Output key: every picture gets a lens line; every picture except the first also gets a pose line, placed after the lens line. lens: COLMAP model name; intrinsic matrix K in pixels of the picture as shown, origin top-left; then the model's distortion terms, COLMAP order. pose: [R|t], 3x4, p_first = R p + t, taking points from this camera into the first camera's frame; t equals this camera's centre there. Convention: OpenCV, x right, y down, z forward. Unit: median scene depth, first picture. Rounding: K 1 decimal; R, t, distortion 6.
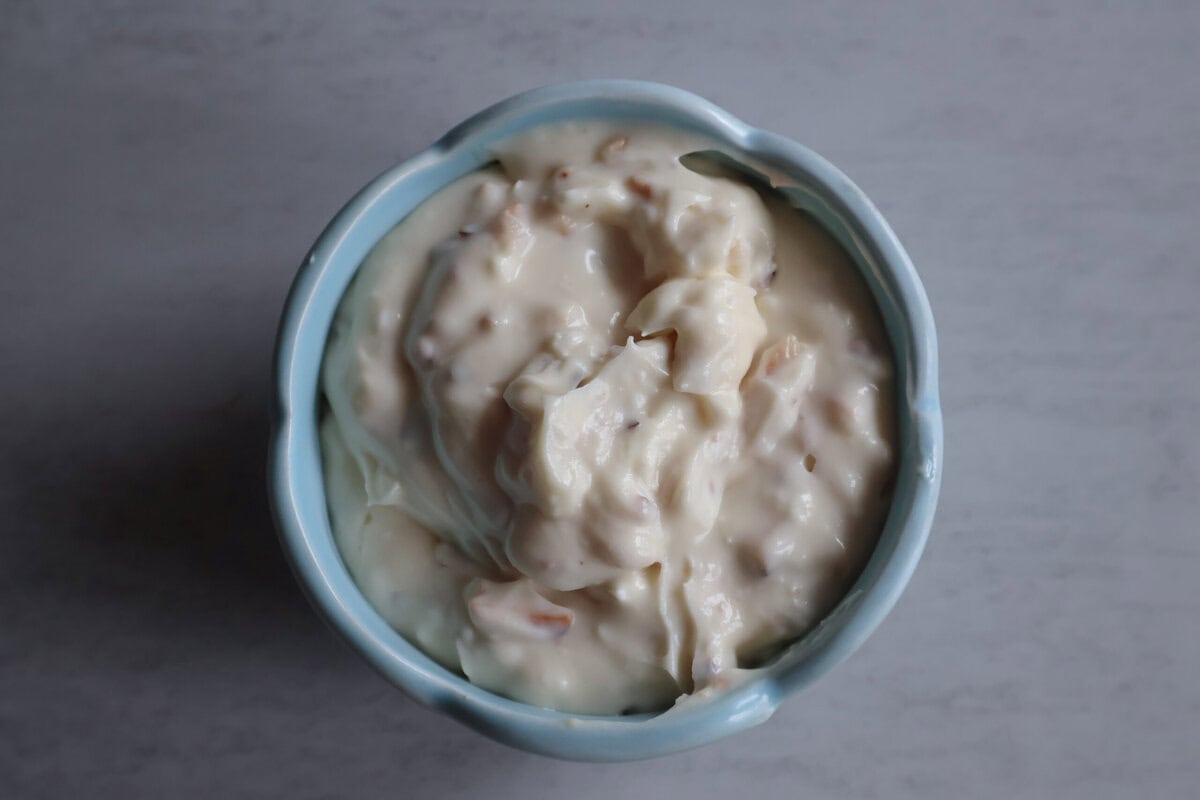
lens RADIAL K [[1722.6, 0, 600.0], [0, 1722.6, 400.0], [0, 0, 1]] dist [0.004977, 0.045742]
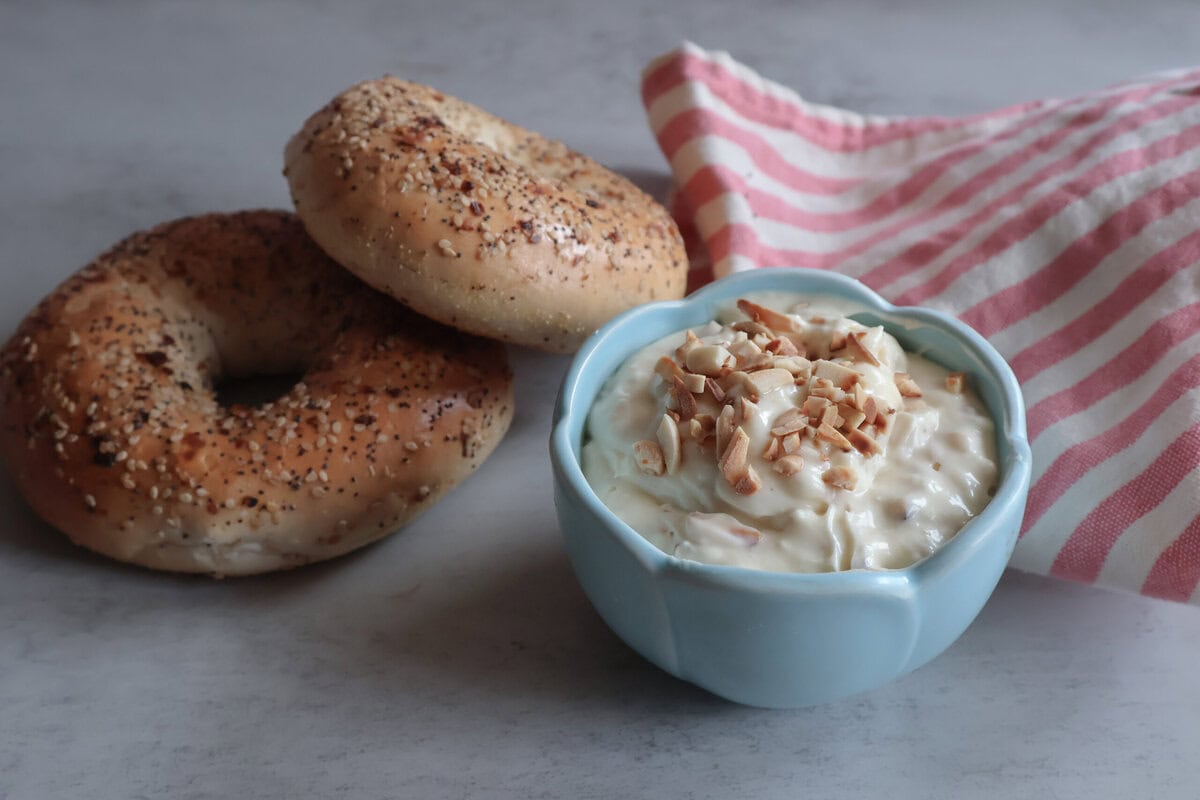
lens RADIAL K [[1722.6, 0, 600.0], [0, 1722.6, 400.0], [0, 0, 1]] dist [0.004977, 0.045742]
pose [[0.994485, 0.079038, -0.068936, -0.057010], [-0.104845, 0.765424, -0.634928, 0.913531], [0.002582, 0.638654, 0.769490, -0.108210]]
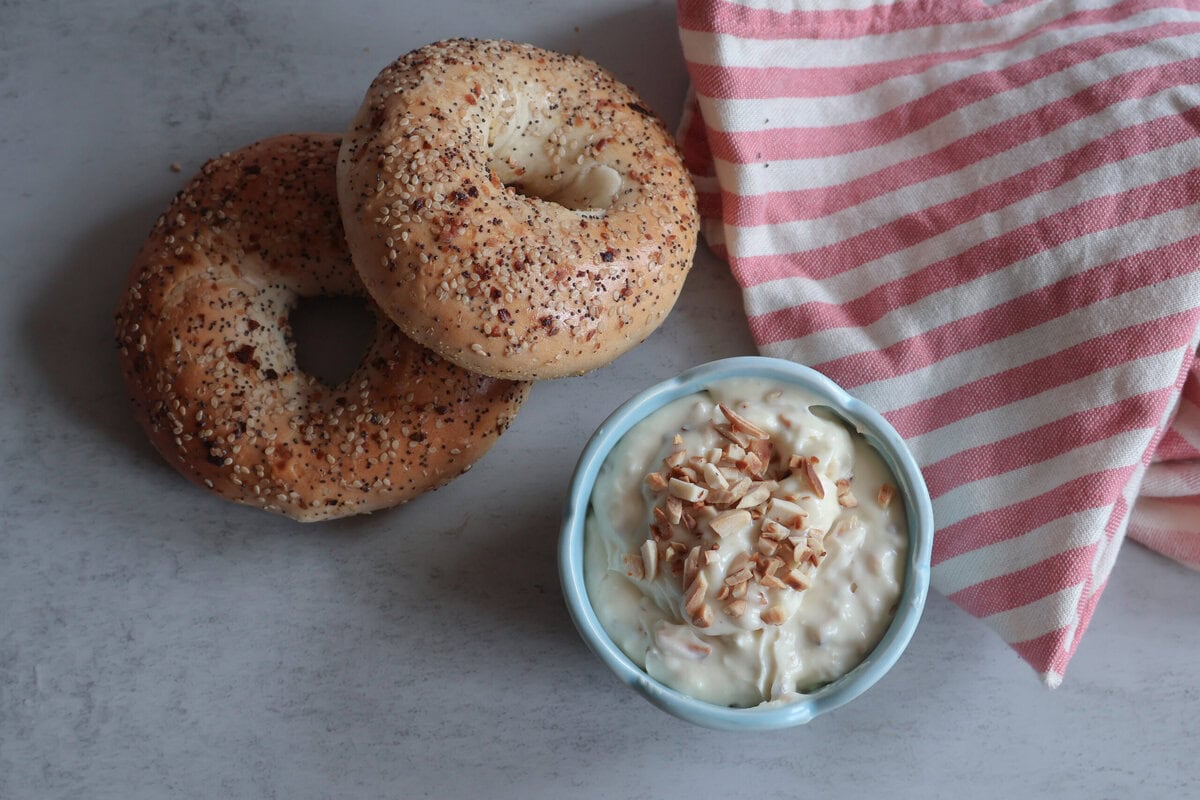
lens RADIAL K [[1722.6, 0, 600.0], [0, 1722.6, 400.0], [0, 0, 1]] dist [0.004977, 0.045742]
pose [[0.985781, 0.161426, -0.046668, -0.088559], [-0.162127, 0.986701, -0.011637, -0.094199], [0.044168, 0.019038, 0.998843, -0.828269]]
